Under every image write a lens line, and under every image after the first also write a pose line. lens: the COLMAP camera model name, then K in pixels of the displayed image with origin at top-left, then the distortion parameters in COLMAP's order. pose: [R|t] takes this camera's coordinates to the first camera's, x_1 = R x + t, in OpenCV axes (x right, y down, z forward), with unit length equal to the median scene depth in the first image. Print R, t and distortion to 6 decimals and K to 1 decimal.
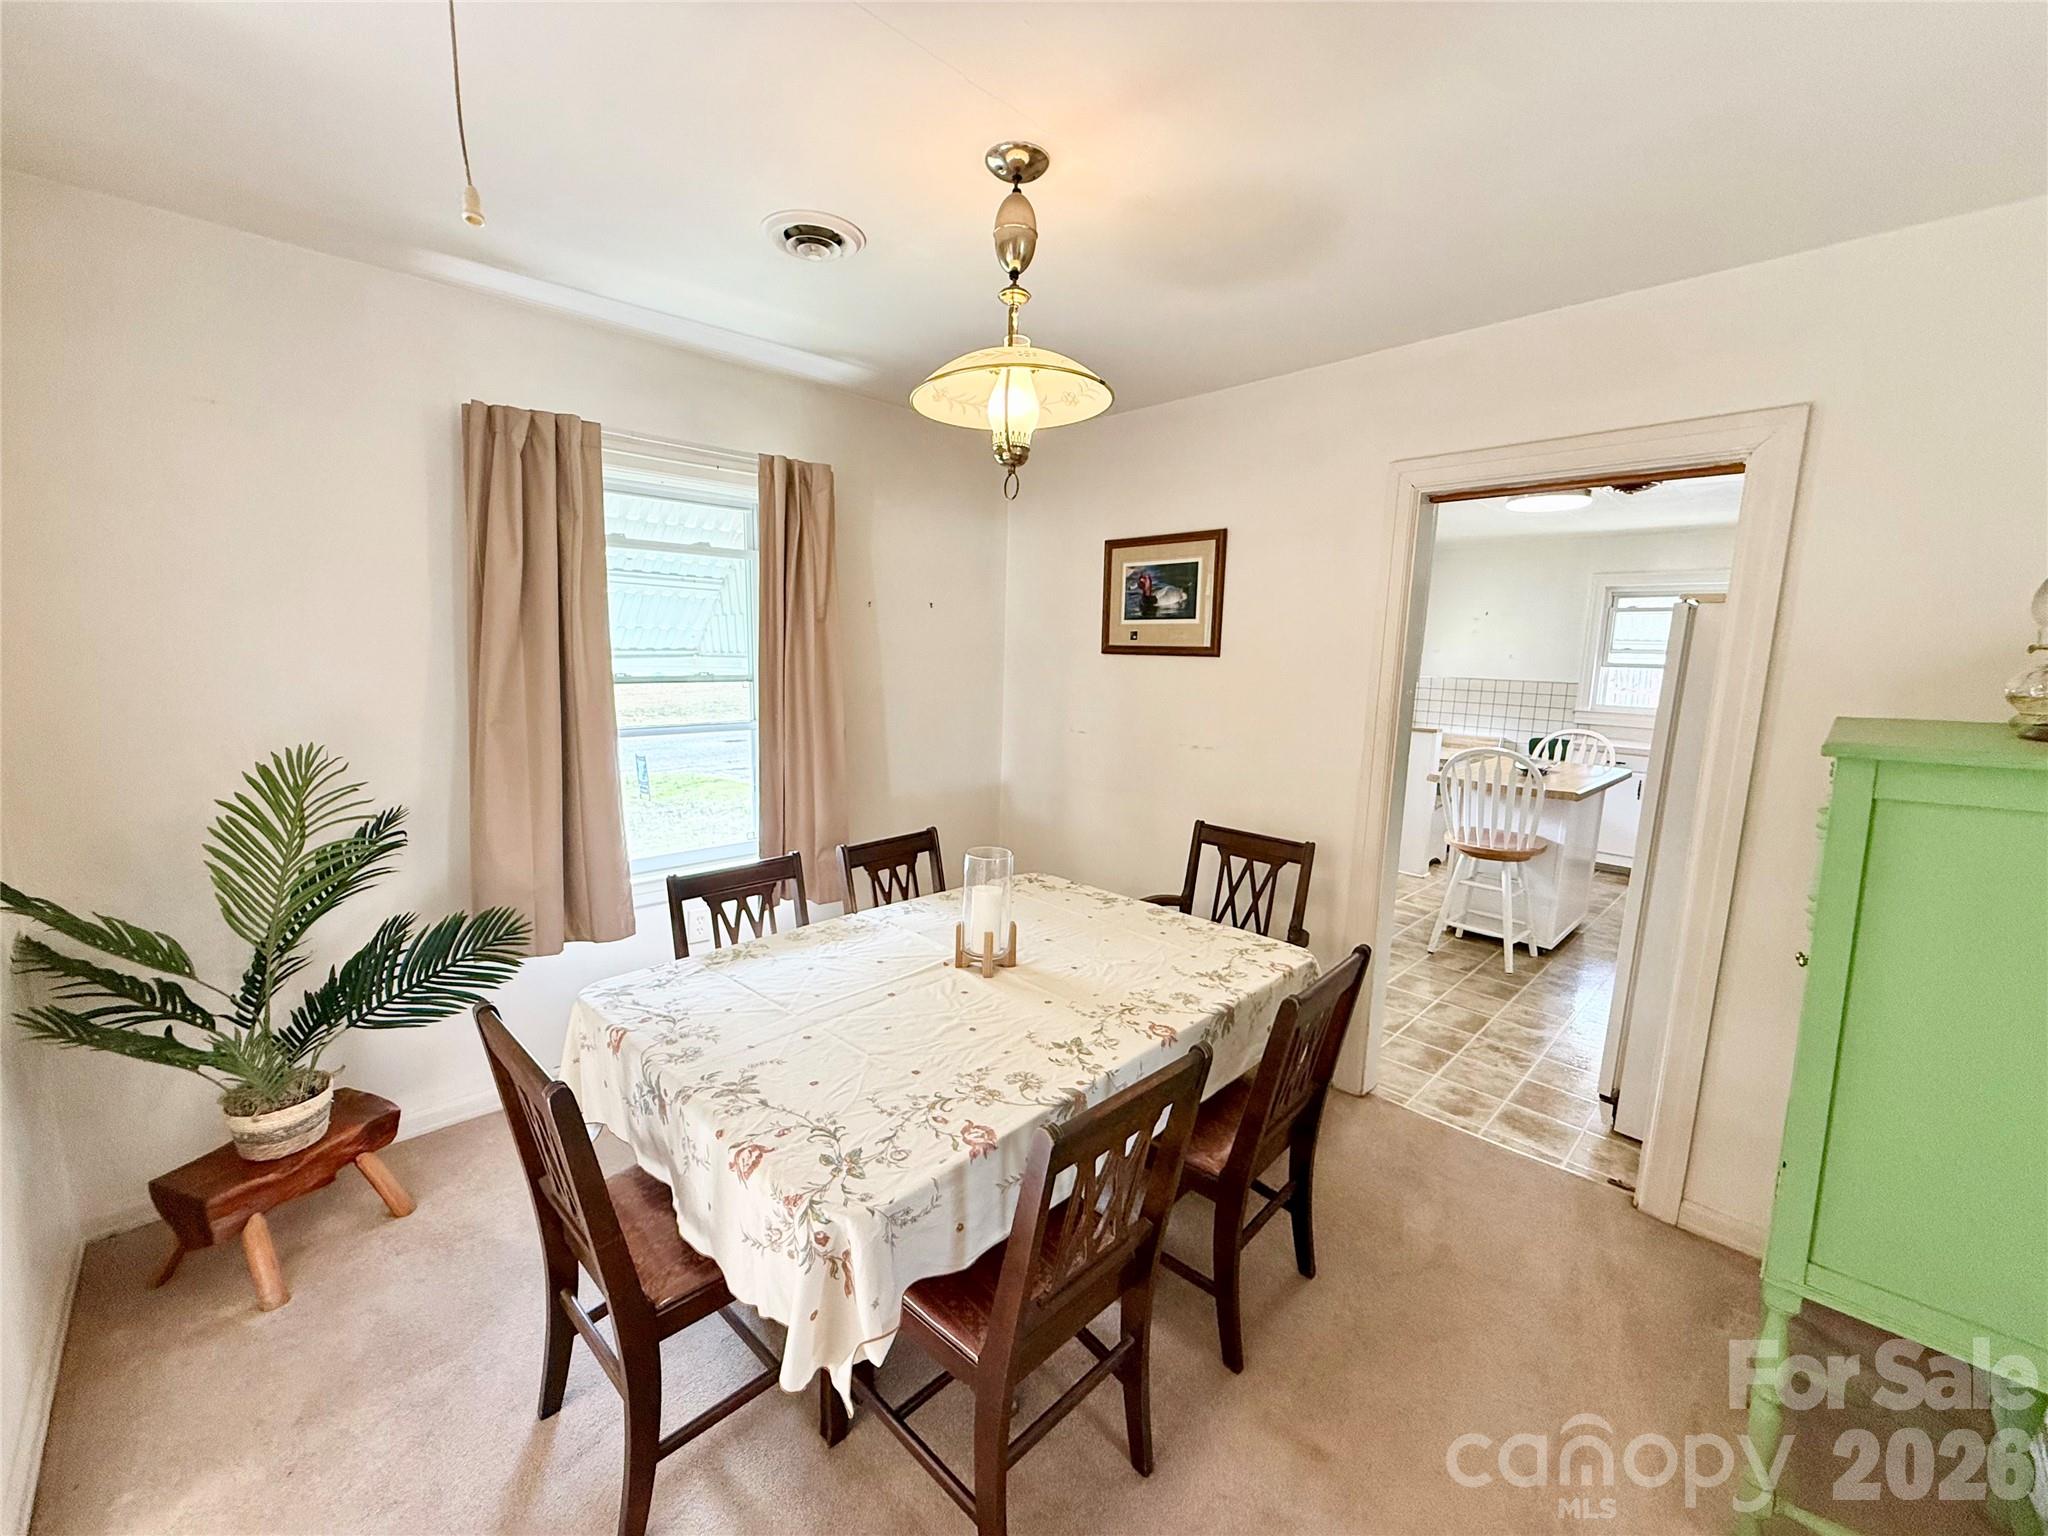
lens RADIAL K [[807.0, 0, 1018.6], [0, 807.0, 766.1], [0, 0, 1]] dist [-0.000742, 0.000006]
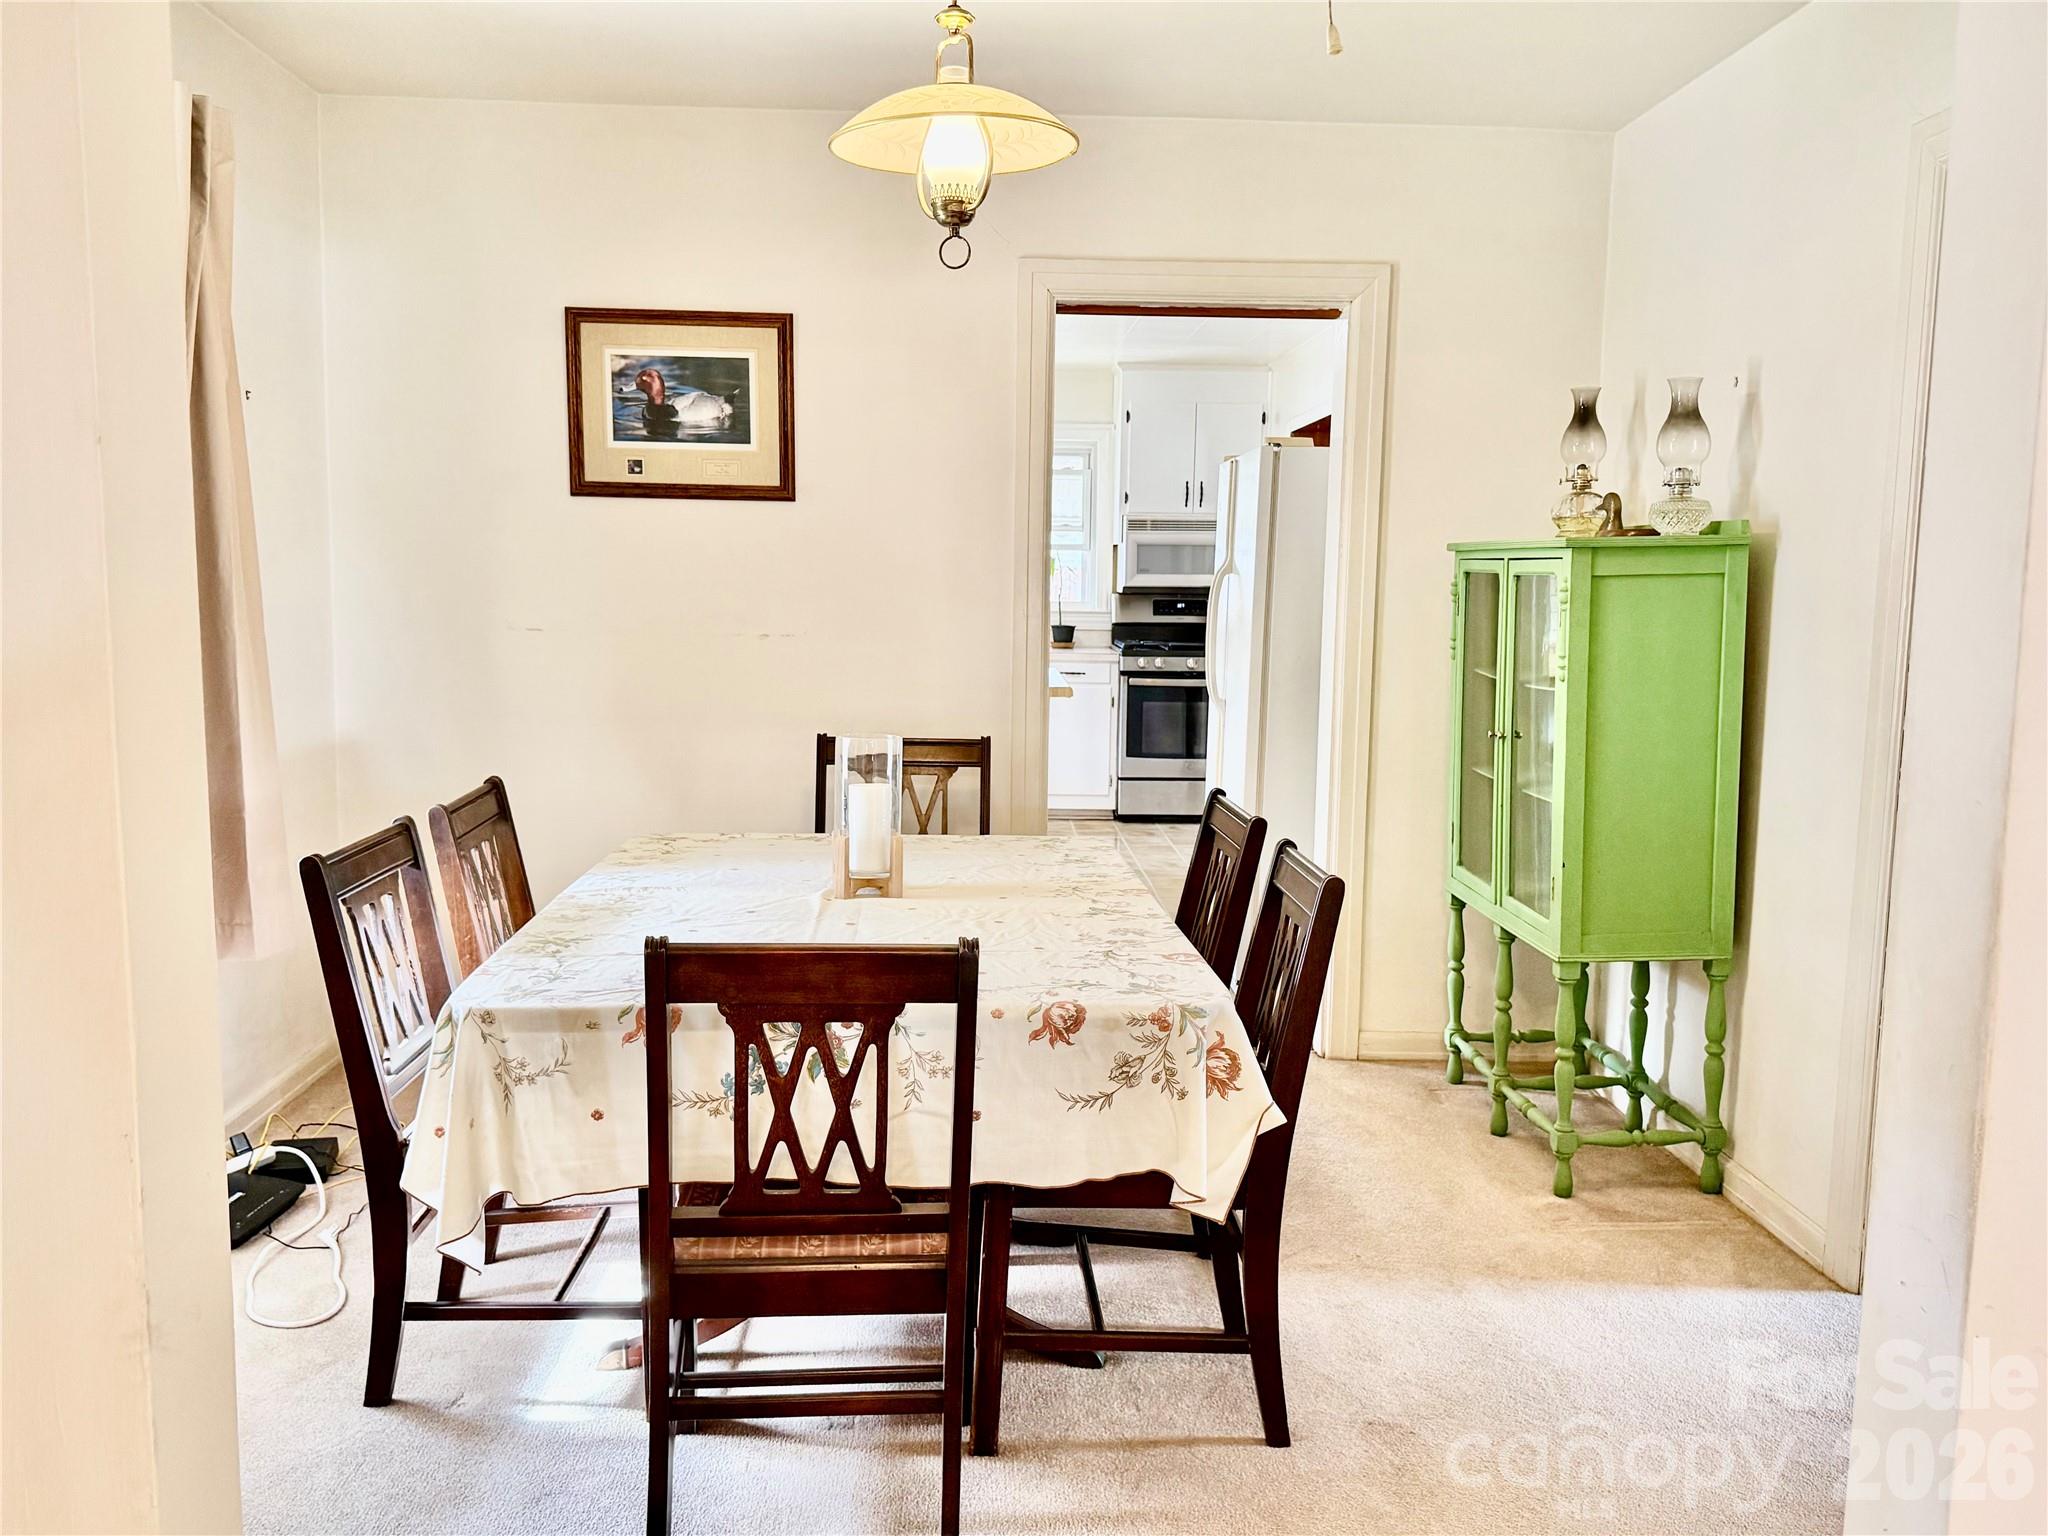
lens RADIAL K [[1604.3, 0, 1024.0], [0, 1604.3, 768.0], [0, 0, 1]] dist [0.060702, -0.001065]
pose [[0.668939, -0.103005, 0.736146, -0.626348], [0.109411, 0.993209, 0.039552, 0.056201], [-0.735221, 0.054085, 0.675667, -0.057463]]
